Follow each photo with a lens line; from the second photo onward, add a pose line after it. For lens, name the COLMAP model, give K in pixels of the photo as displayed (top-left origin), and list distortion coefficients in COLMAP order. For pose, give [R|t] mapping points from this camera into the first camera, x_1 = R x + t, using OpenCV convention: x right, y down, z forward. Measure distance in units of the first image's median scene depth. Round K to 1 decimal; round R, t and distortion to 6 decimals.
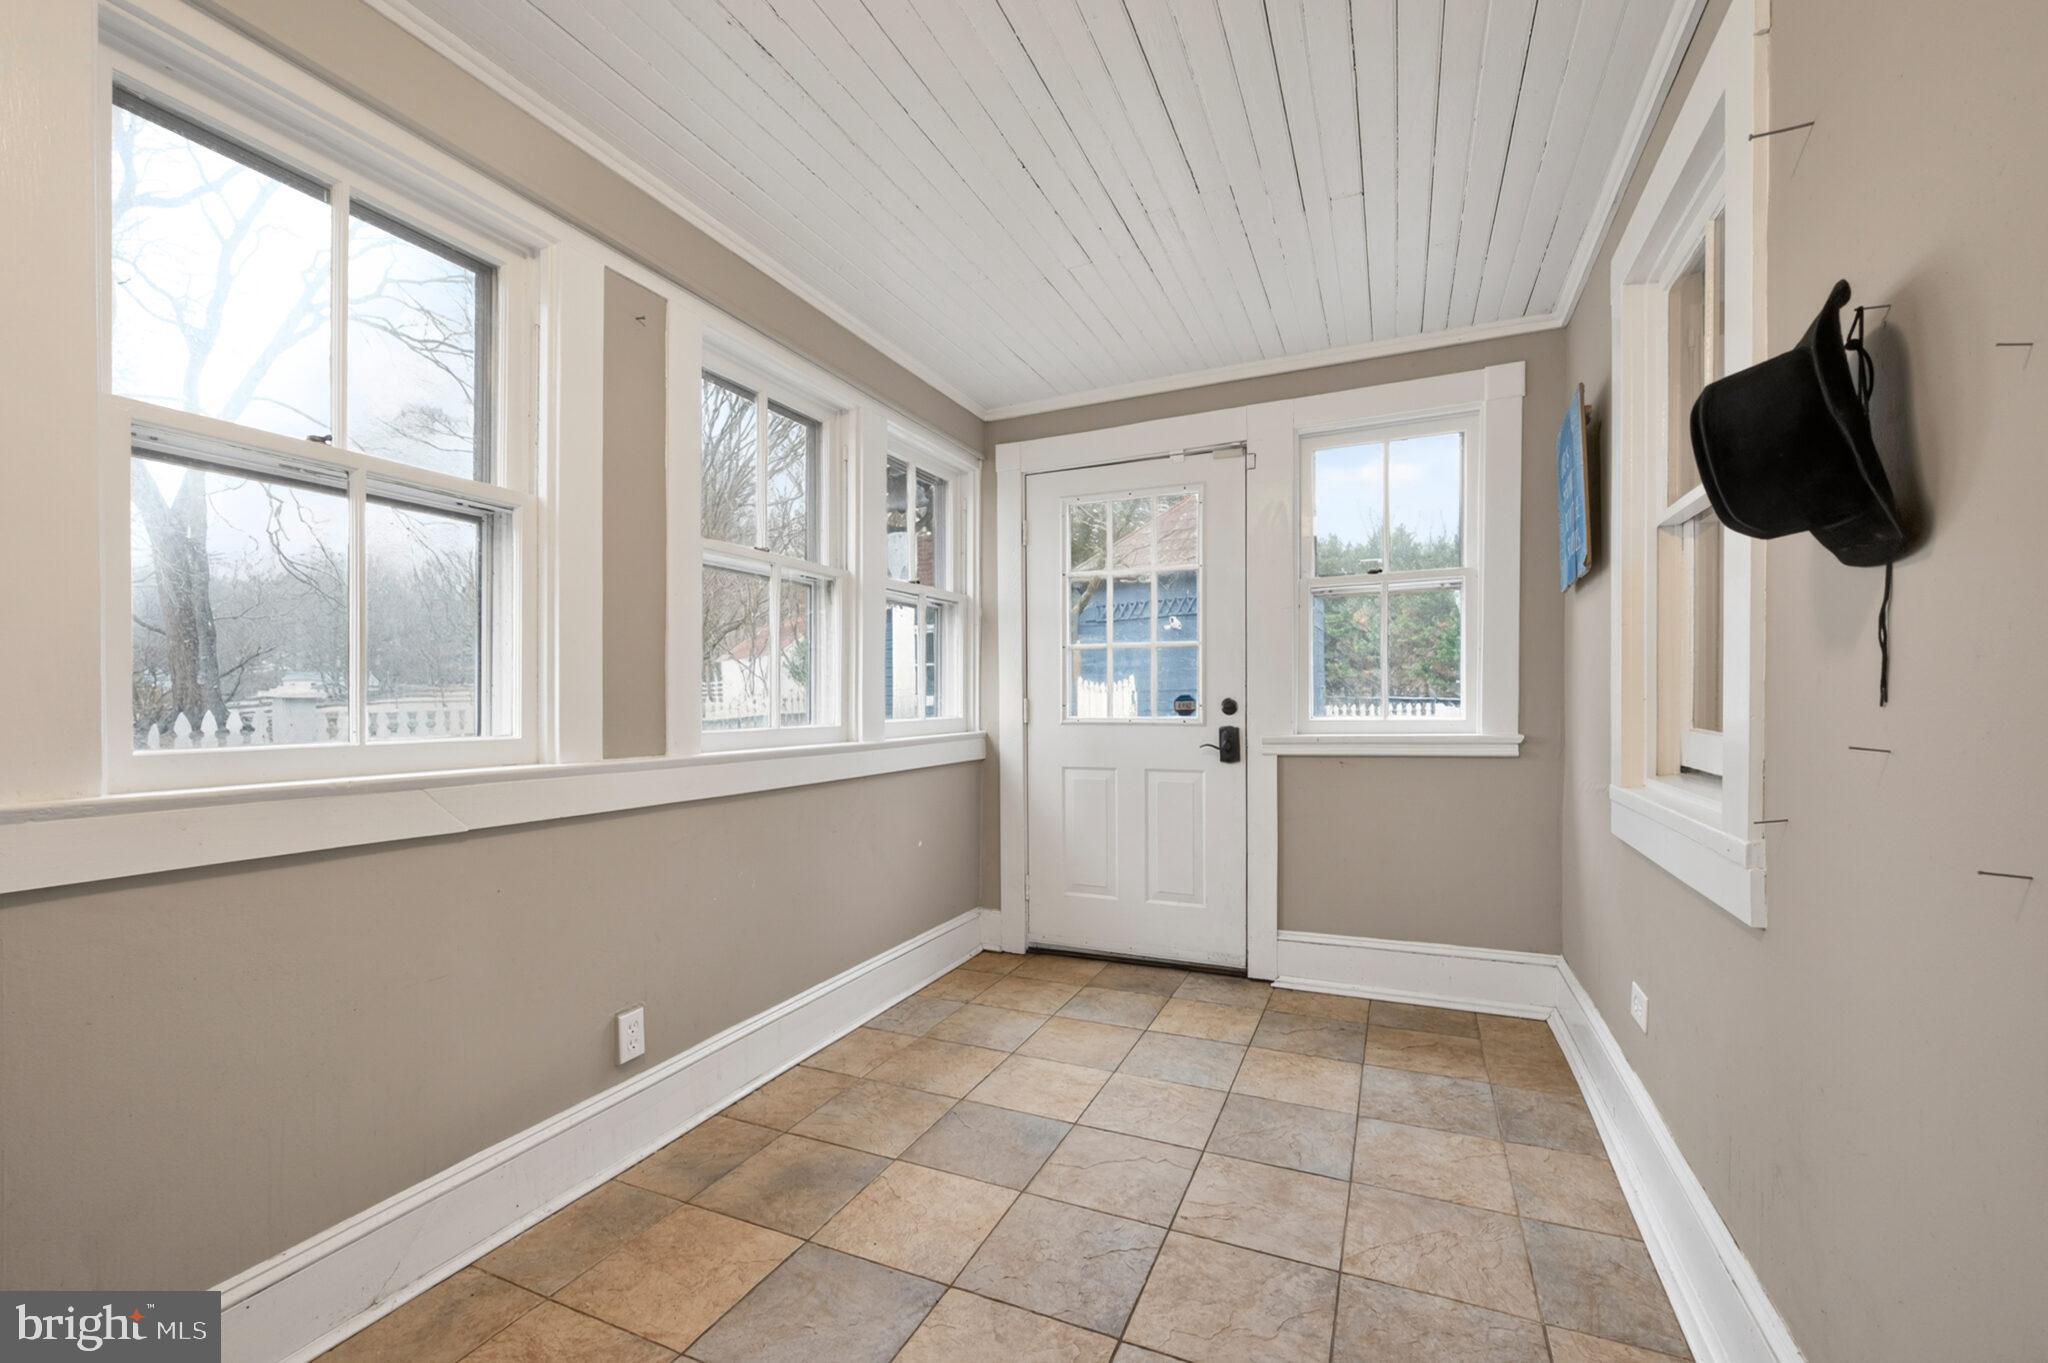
lens RADIAL K [[837.1, 0, 1023.9], [0, 837.1, 693.6], [0, 0, 1]] dist [0.002119, 0.000113]
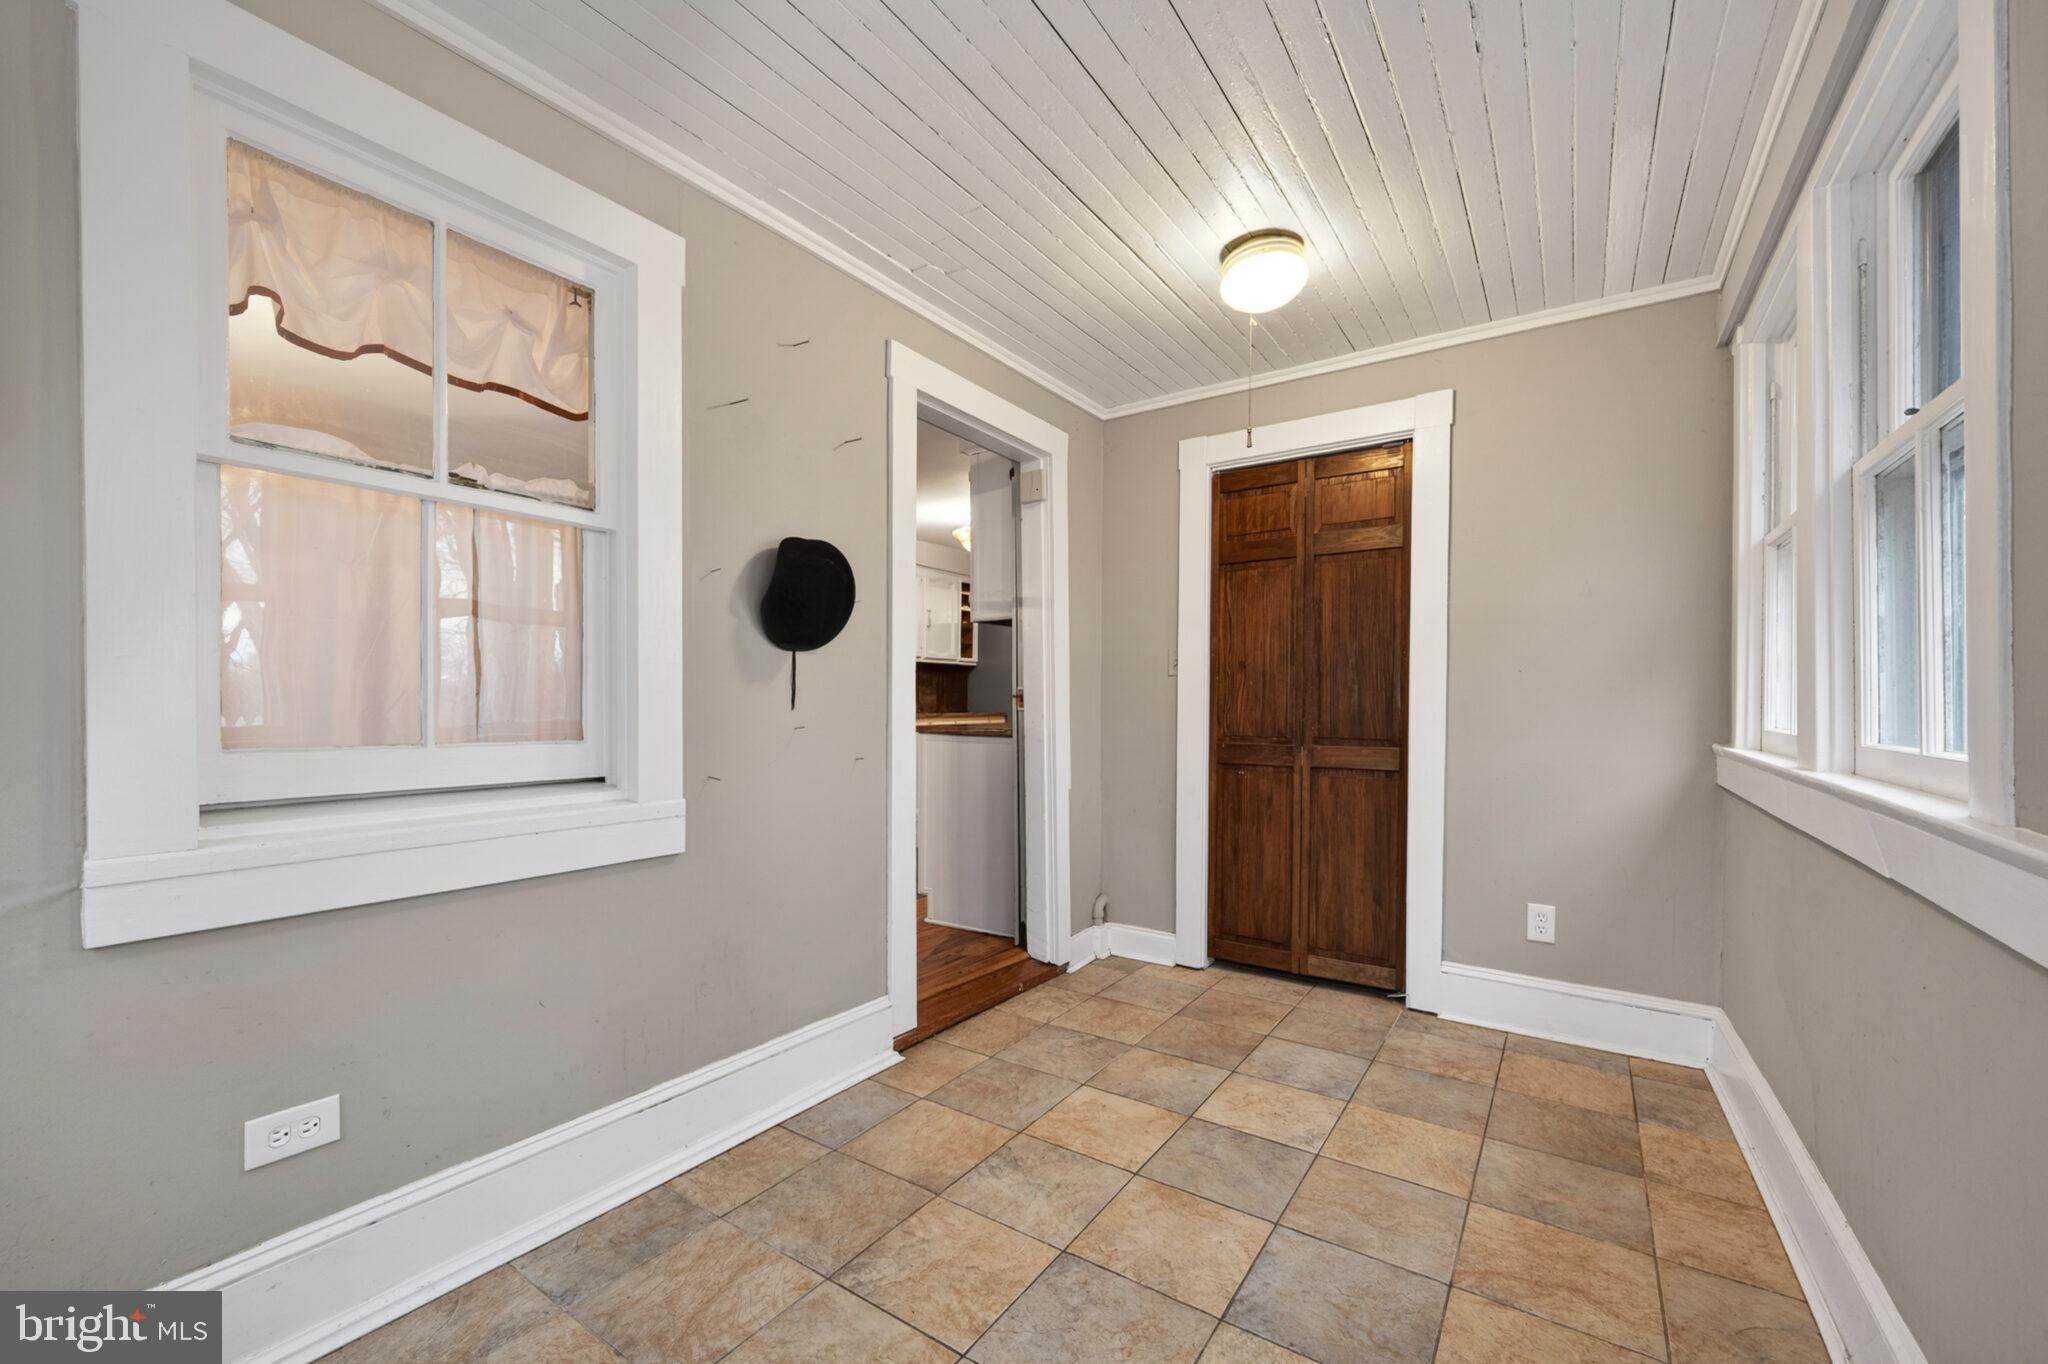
lens RADIAL K [[837.1, 0, 1025.6], [0, 837.1, 693.5], [0, 0, 1]] dist [0.002119, 0.000113]
pose [[-0.986064, 0.005183, 0.166286, -0.031290], [0.003691, 0.999950, -0.009284, -0.005920], [-0.166326, -0.008541, -0.986034, 2.063290]]
